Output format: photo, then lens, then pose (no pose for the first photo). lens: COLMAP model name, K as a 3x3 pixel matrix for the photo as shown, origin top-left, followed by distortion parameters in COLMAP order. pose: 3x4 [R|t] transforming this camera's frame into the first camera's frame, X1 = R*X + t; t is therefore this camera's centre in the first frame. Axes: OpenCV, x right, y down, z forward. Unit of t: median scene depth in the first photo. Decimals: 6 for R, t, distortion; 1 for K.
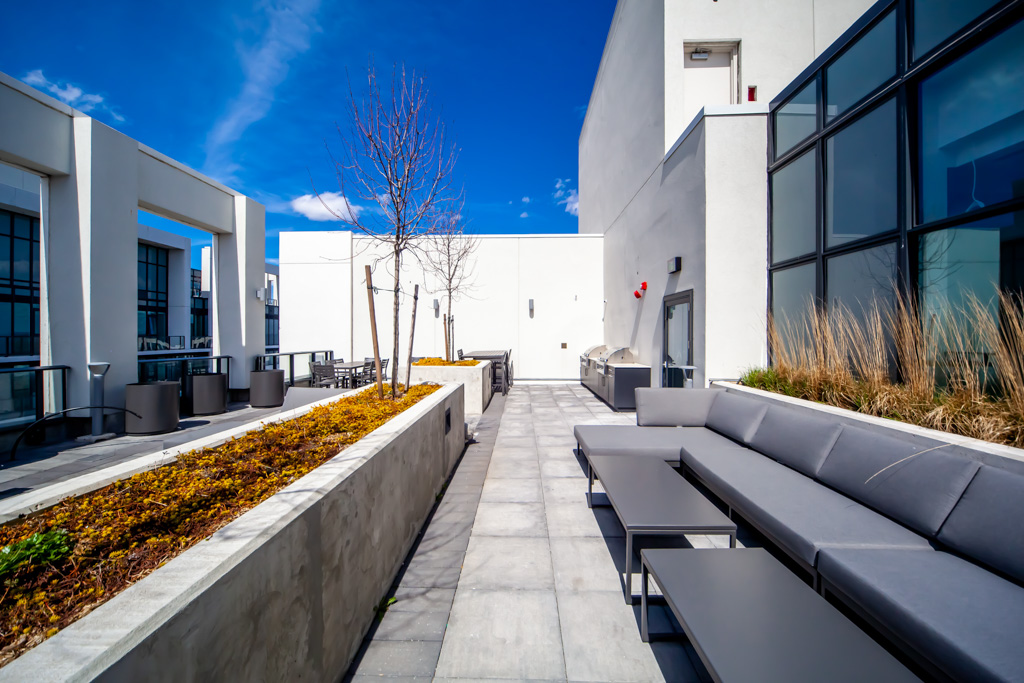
lens RADIAL K [[355.6, 0, 511.8], [0, 355.6, 339.0], [0, 0, 1]] dist [-0.001199, 0.000019]
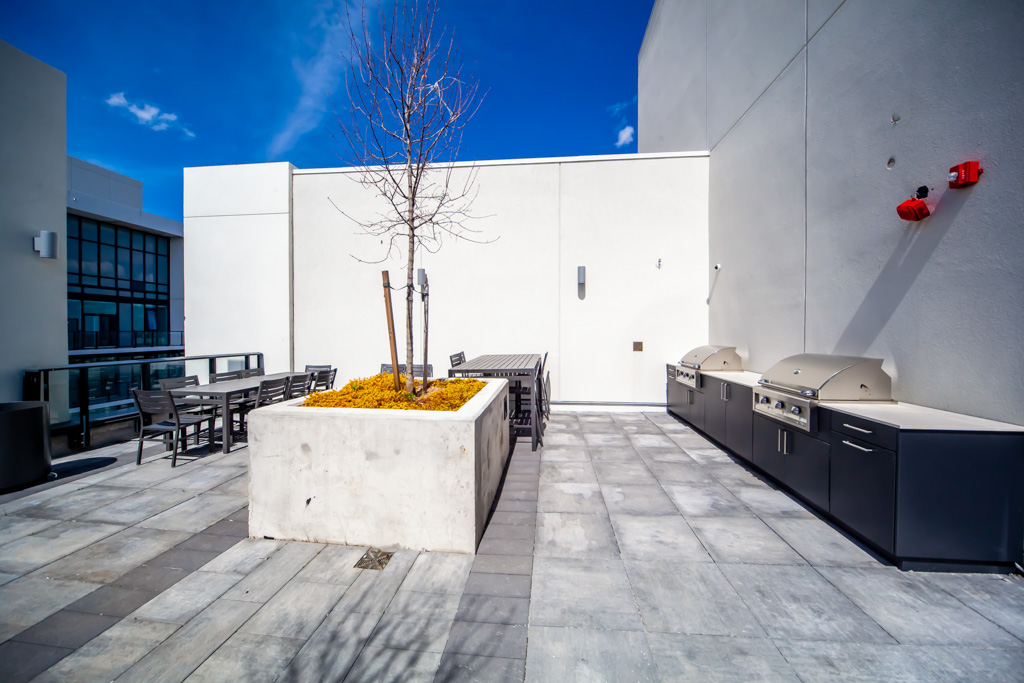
lens RADIAL K [[355.6, 0, 509.3], [0, 355.6, 338.1], [0, 0, 1]] dist [-0.001199, 0.000019]
pose [[0.992785, 0.000576, -0.119911, 0.006134], [0.000195, 0.999979, 0.006424, 0.001373], [0.119912, -0.006401, 0.992764, 0.339841]]
